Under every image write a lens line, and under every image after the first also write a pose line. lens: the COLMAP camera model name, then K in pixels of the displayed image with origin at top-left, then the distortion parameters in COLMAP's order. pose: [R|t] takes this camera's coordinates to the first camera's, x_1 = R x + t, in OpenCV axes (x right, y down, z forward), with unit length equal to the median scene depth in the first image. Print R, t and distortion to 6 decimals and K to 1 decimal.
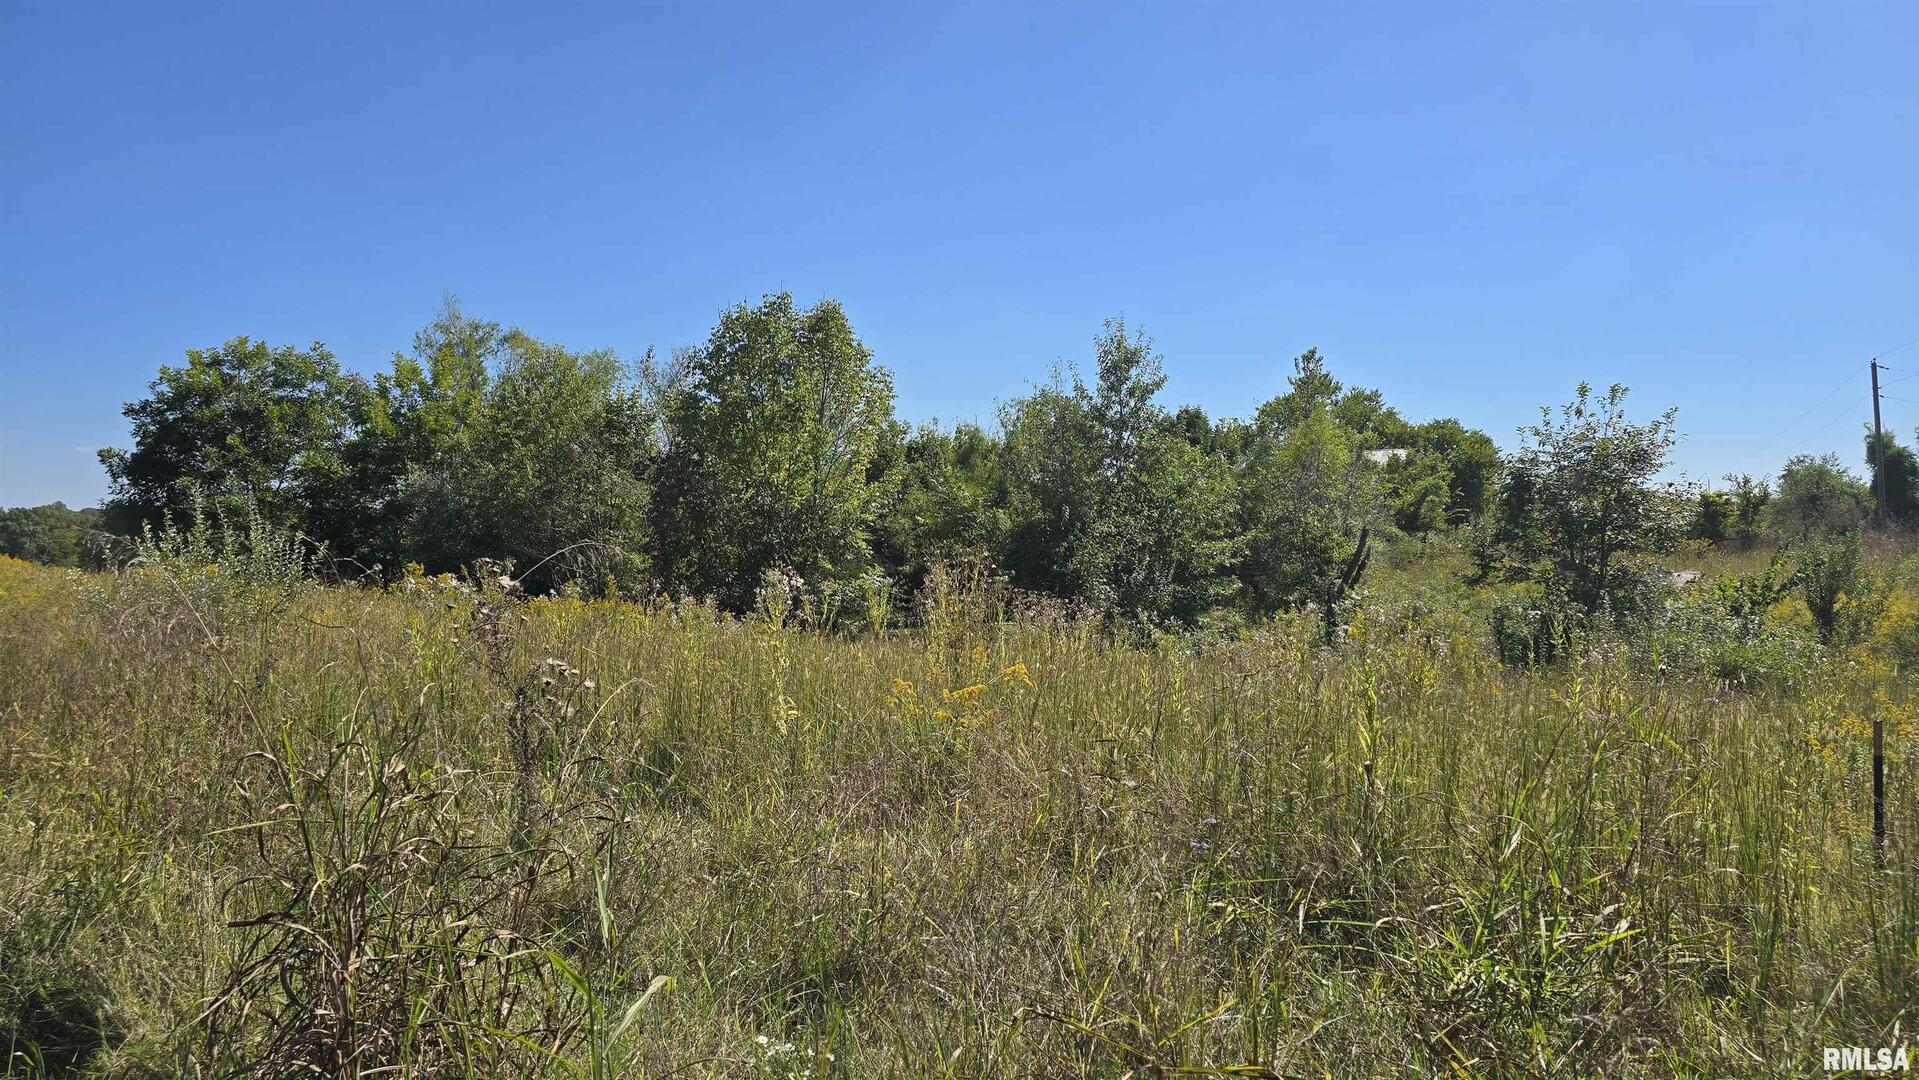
lens RADIAL K [[1282.5, 0, 975.4], [0, 1282.5, 509.9], [0, 0, 1]] dist [0.039624, -0.004673]
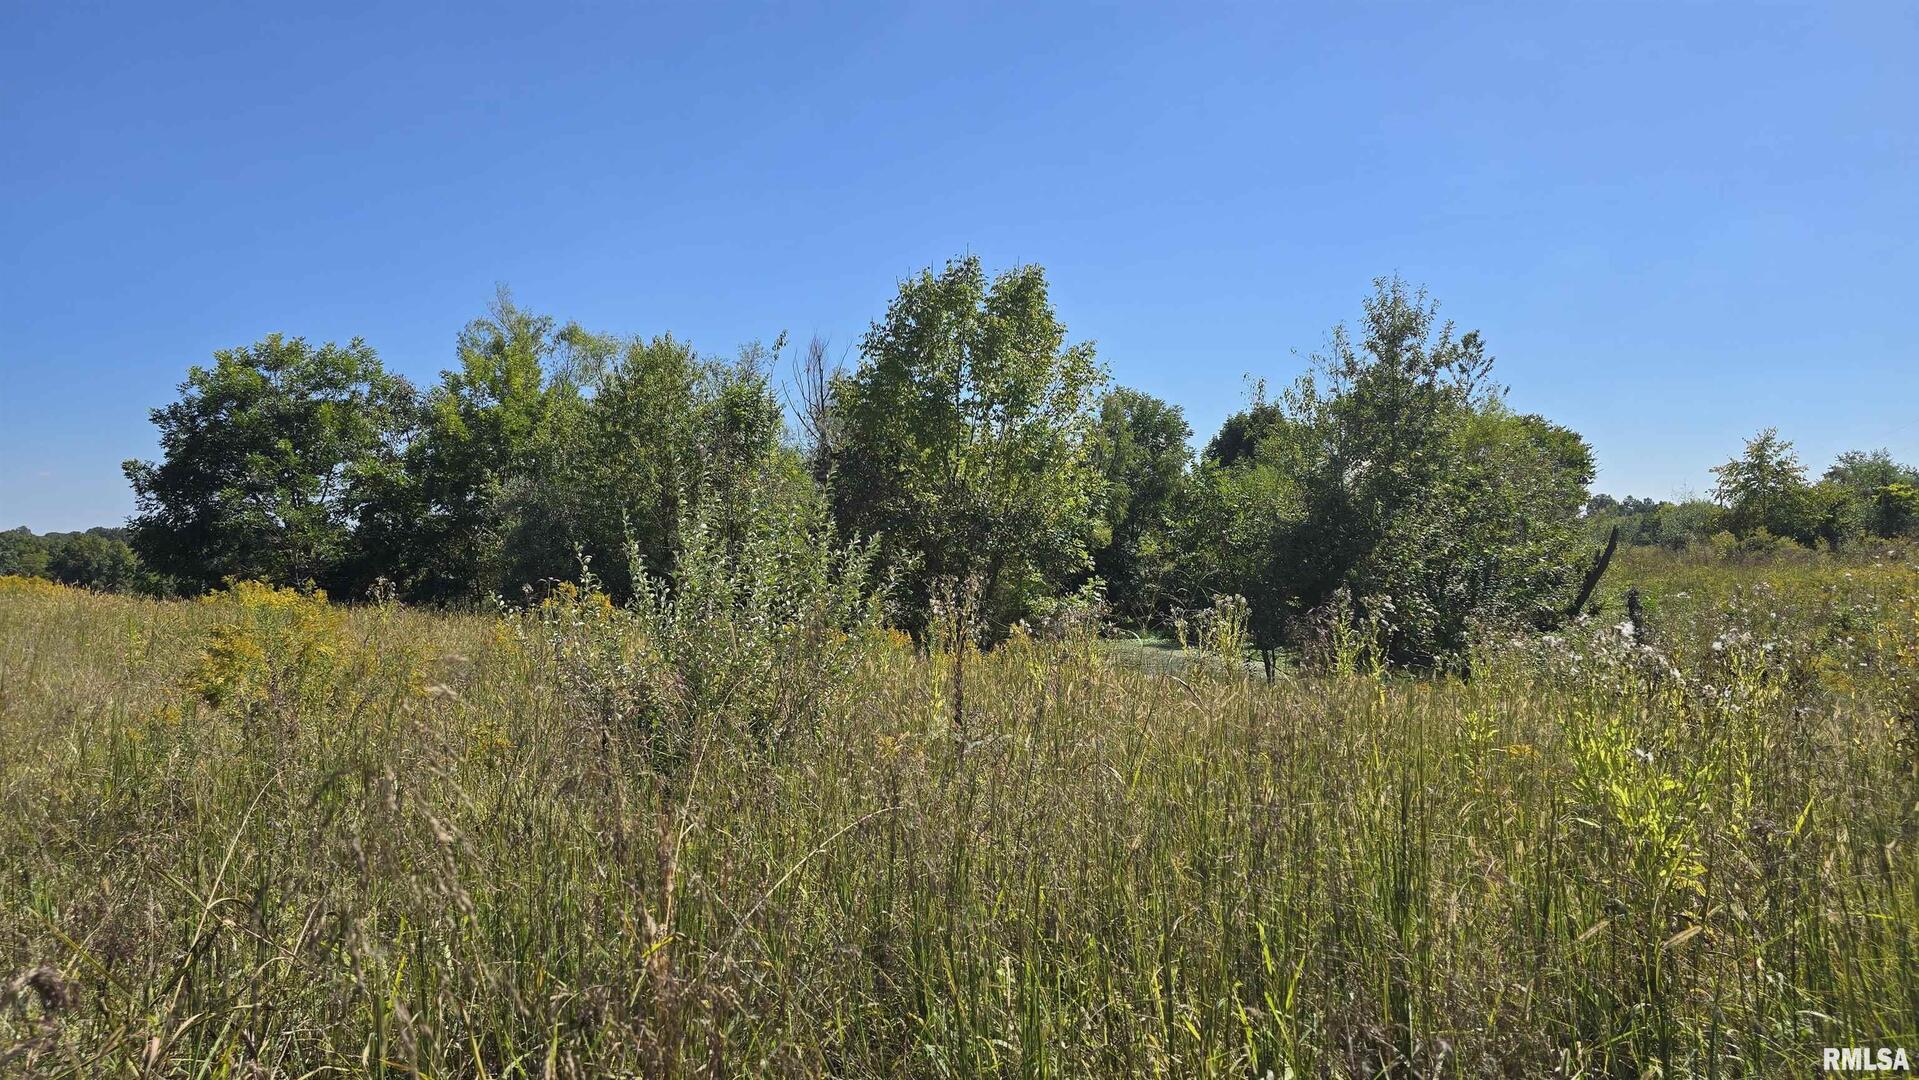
lens RADIAL K [[1282.1, 0, 961.0], [0, 1282.1, 553.8], [0, 0, 1]] dist [0.095027, -0.093817]
pose [[0.999880, -0.014480, 0.005526, -0.117996], [0.014339, 0.999587, 0.024900, 0.002912], [-0.005884, -0.024818, 0.999675, 0.110280]]
